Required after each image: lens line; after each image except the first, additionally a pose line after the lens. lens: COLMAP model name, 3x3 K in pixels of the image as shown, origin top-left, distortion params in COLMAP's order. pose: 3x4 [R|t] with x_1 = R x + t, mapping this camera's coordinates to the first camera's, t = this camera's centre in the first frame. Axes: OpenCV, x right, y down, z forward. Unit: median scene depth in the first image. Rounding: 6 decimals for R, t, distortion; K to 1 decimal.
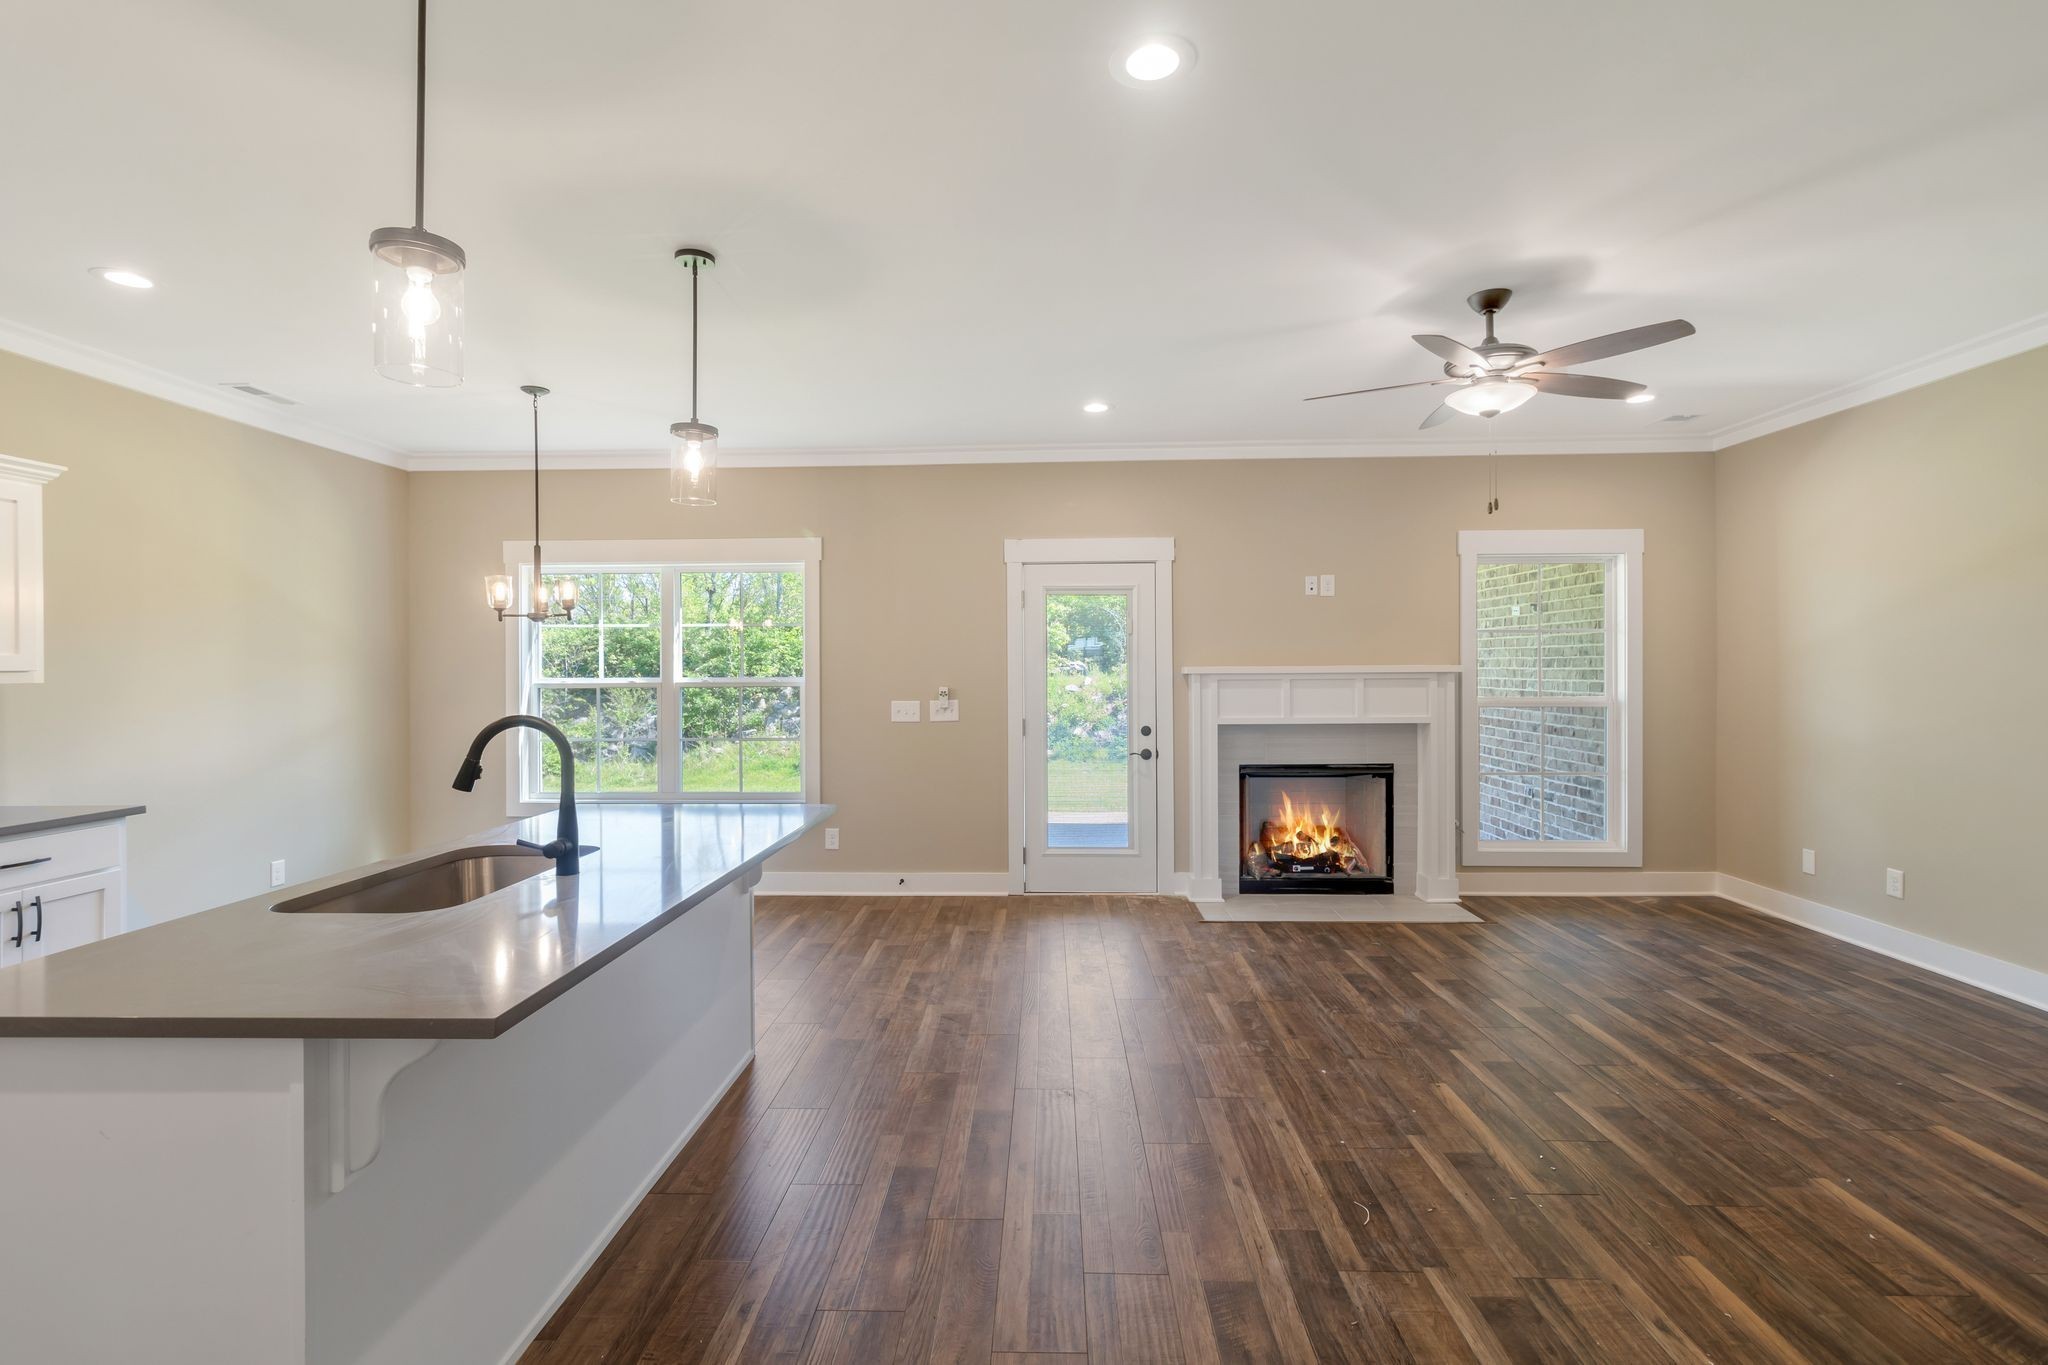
lens RADIAL K [[947.8, 0, 1021.2], [0, 947.8, 668.9], [0, 0, 1]] dist [0.002246, -0.000148]
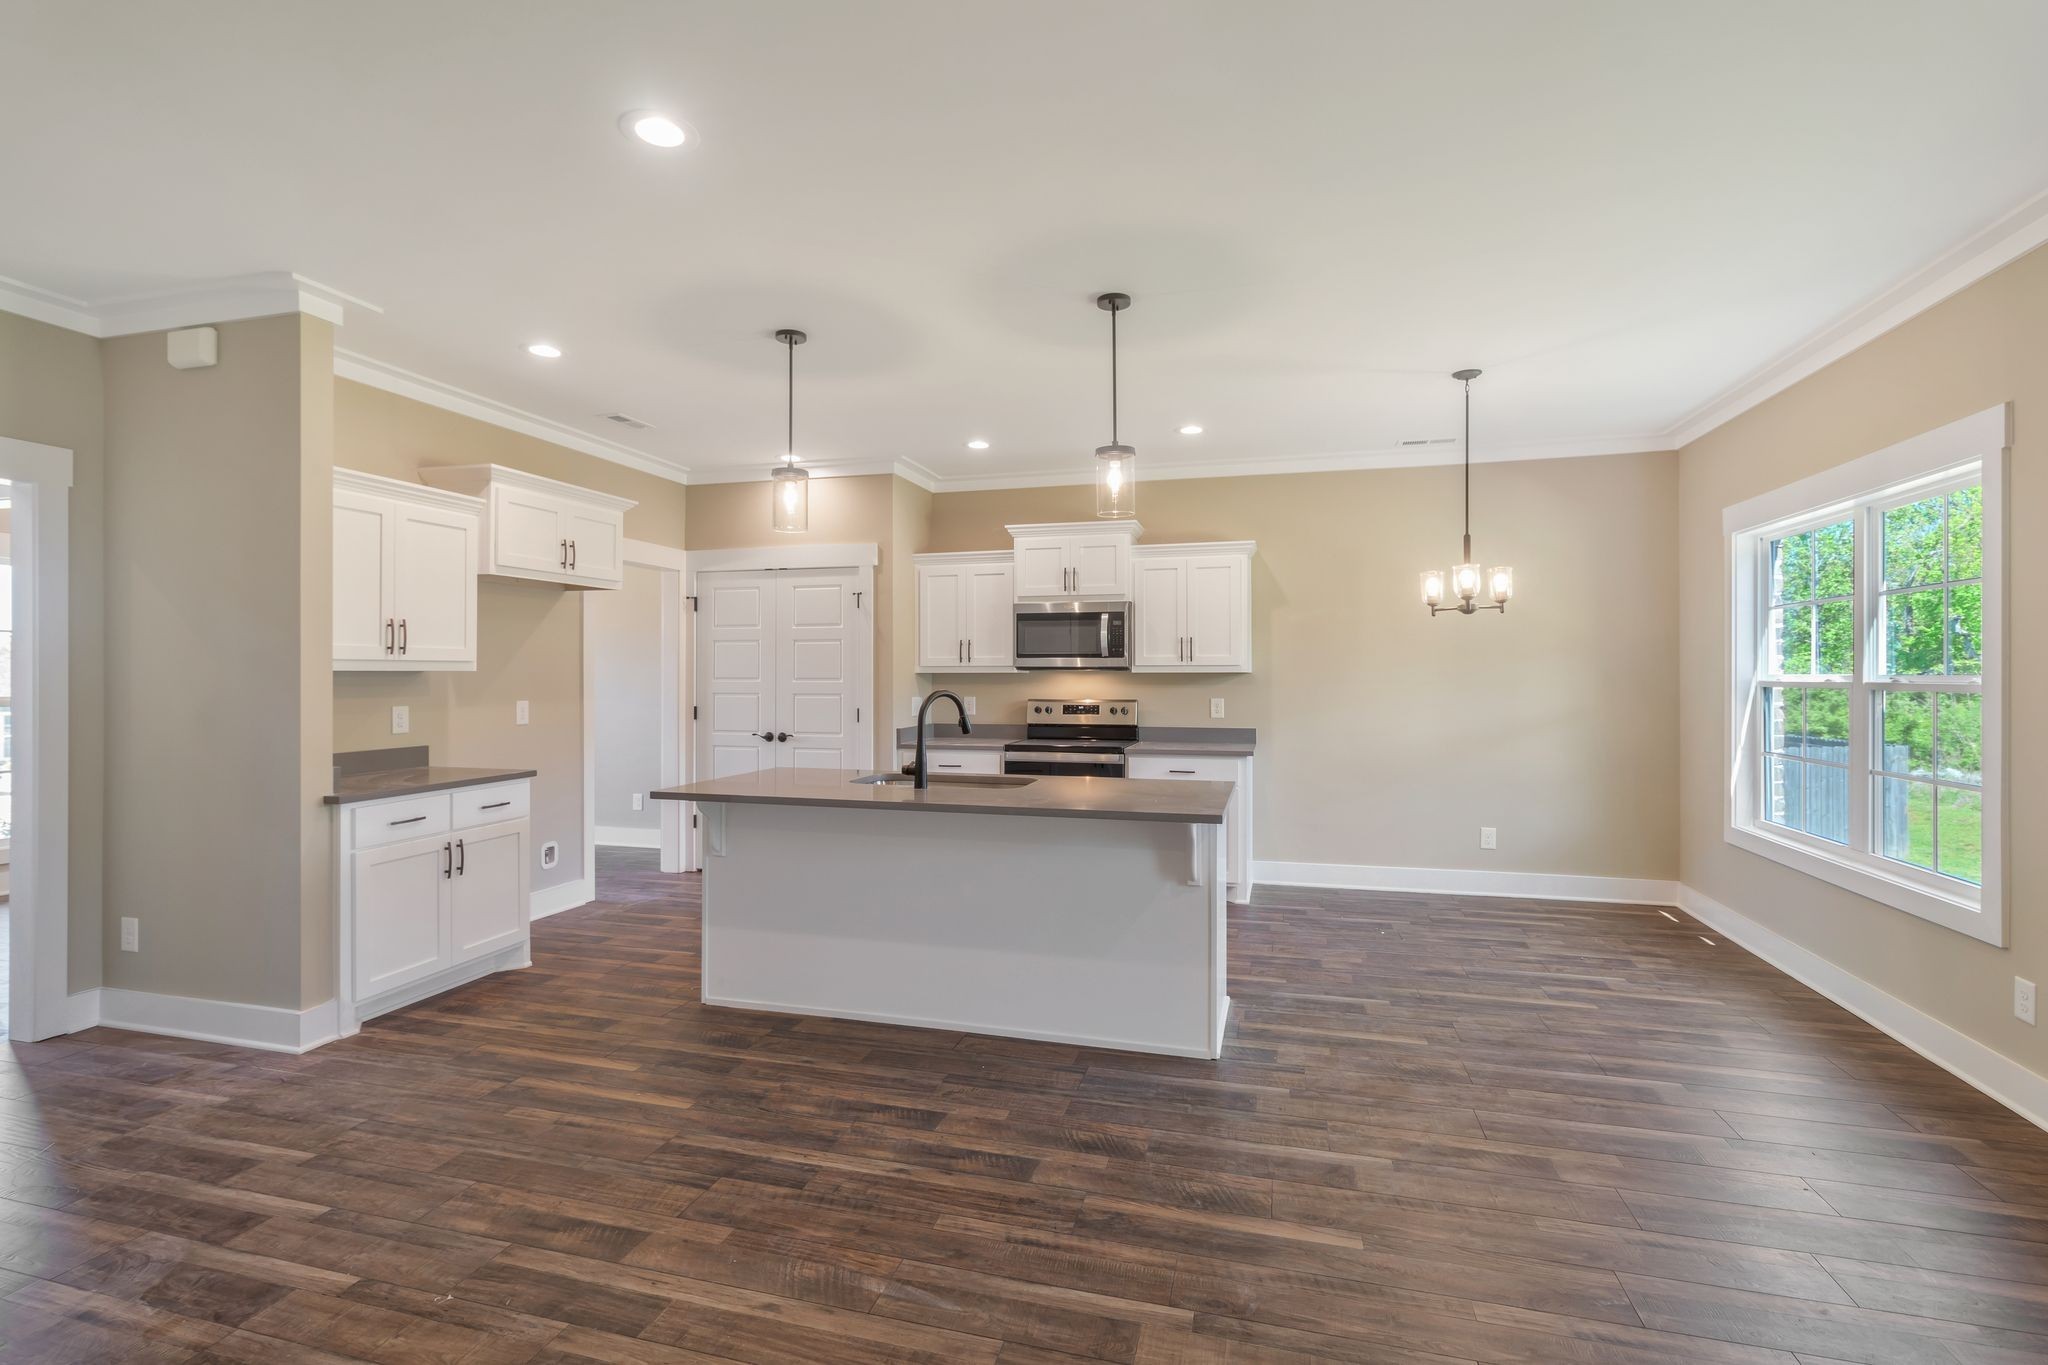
lens RADIAL K [[947.8, 0, 1021.2], [0, 947.8, 668.9], [0, 0, 1]] dist [0.002246, -0.000148]
pose [[-0.238067, 0.001185, -0.971248, 0.539265], [0.000648, 0.999999, 0.001062, 0.005568], [0.971249, -0.000377, -0.238067, 0.794332]]
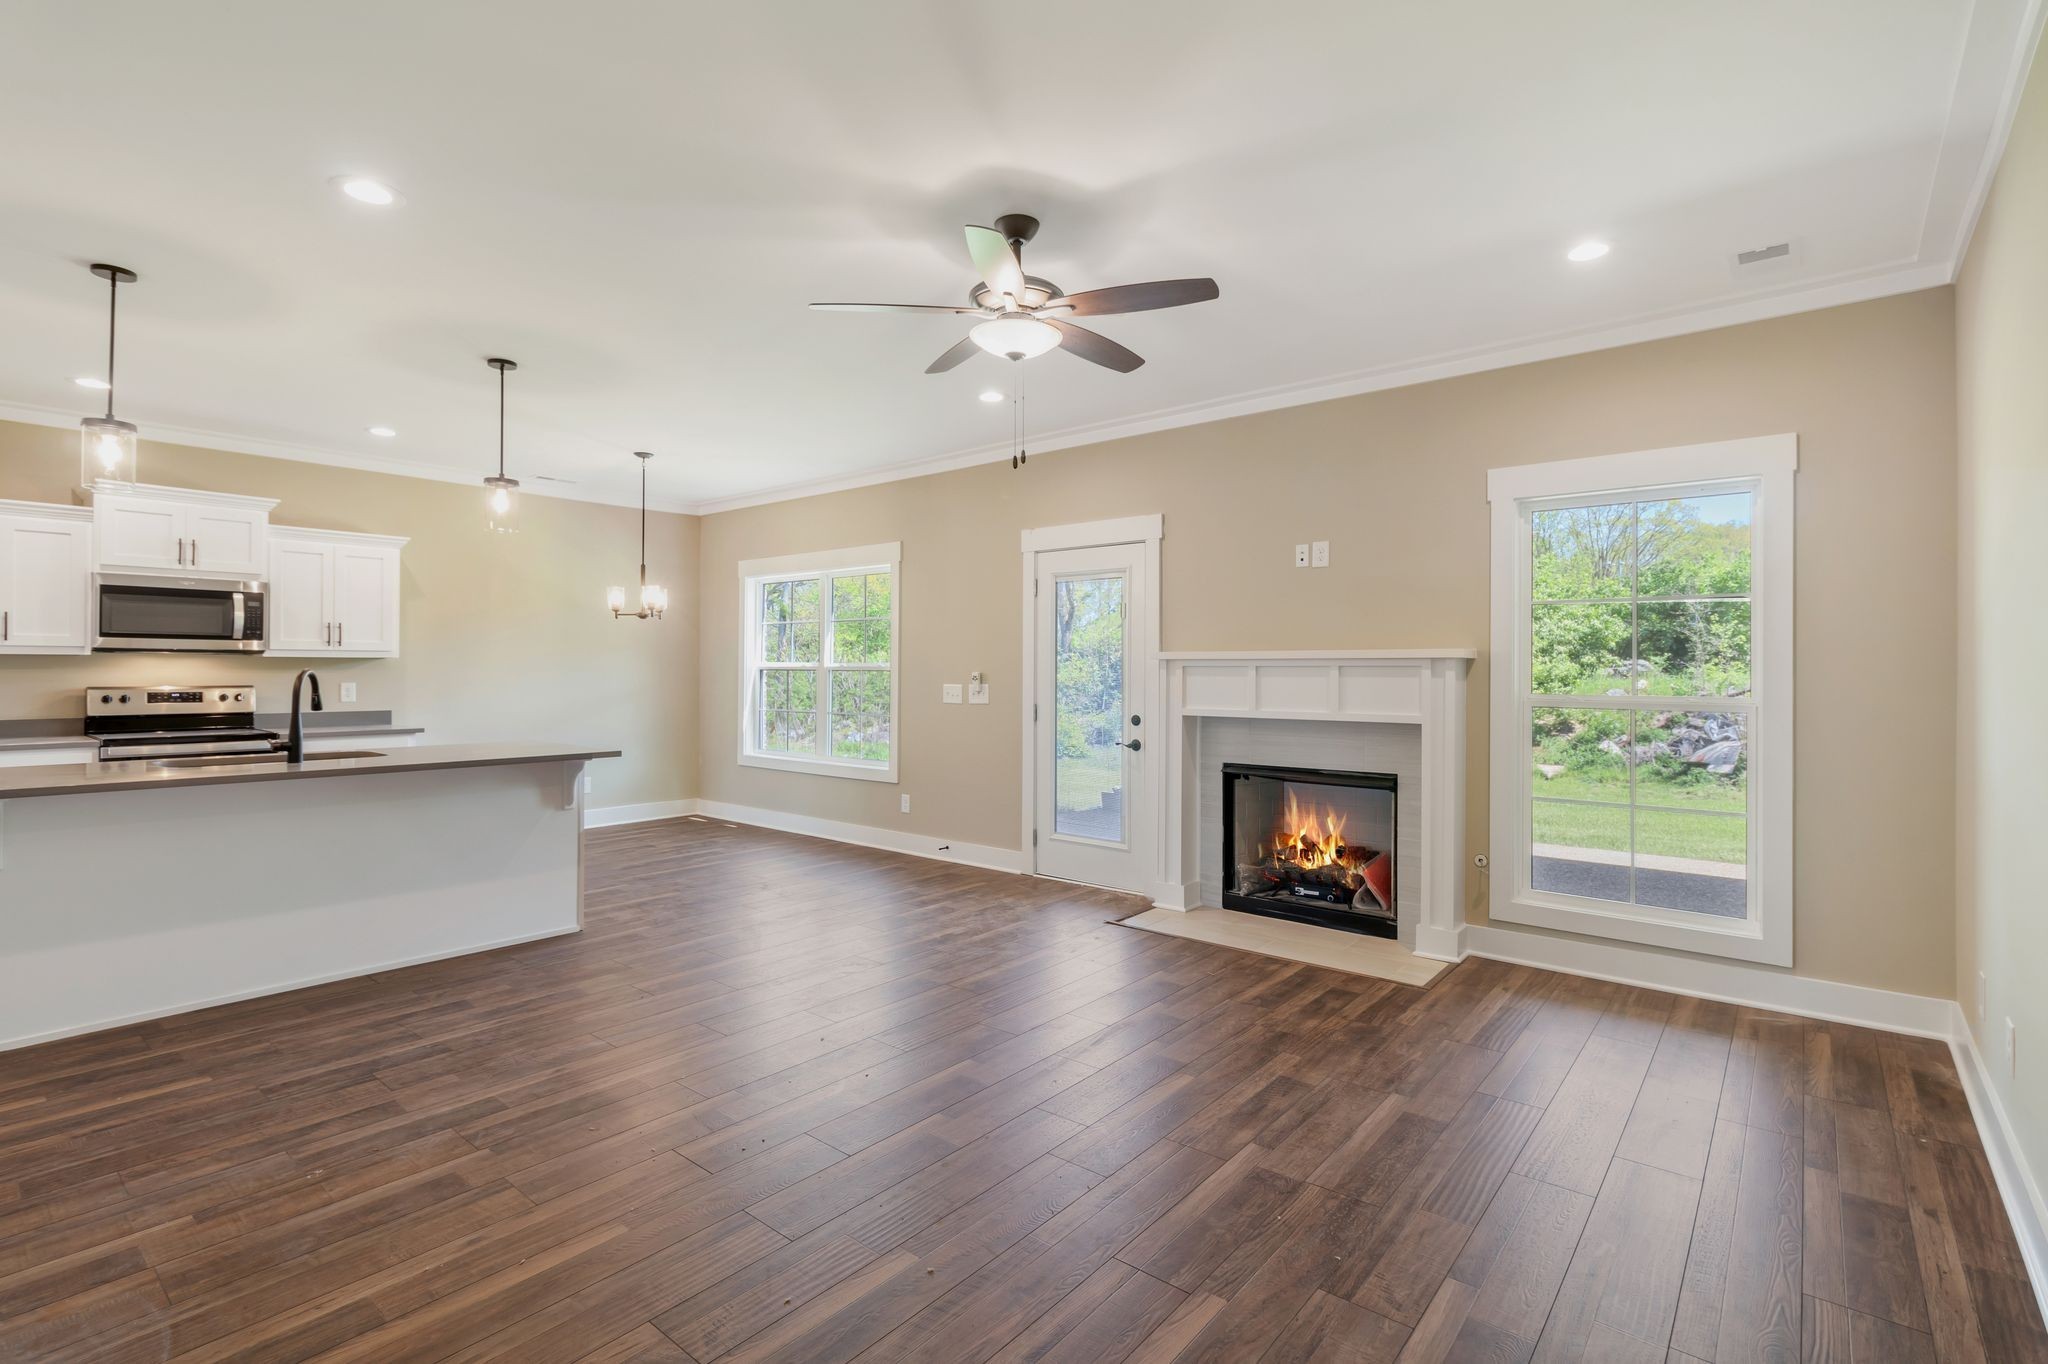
lens RADIAL K [[953.2, 0, 1024.3], [0, 953.2, 661.5], [0, 0, 1]] dist [0.001589, 0.000274]
pose [[0.789629, 0.003525, -0.613574, 0.811264], [-0.009301, 0.999937, -0.006225, 0.017523], [0.613514, 0.010622, 0.789612, 0.232504]]
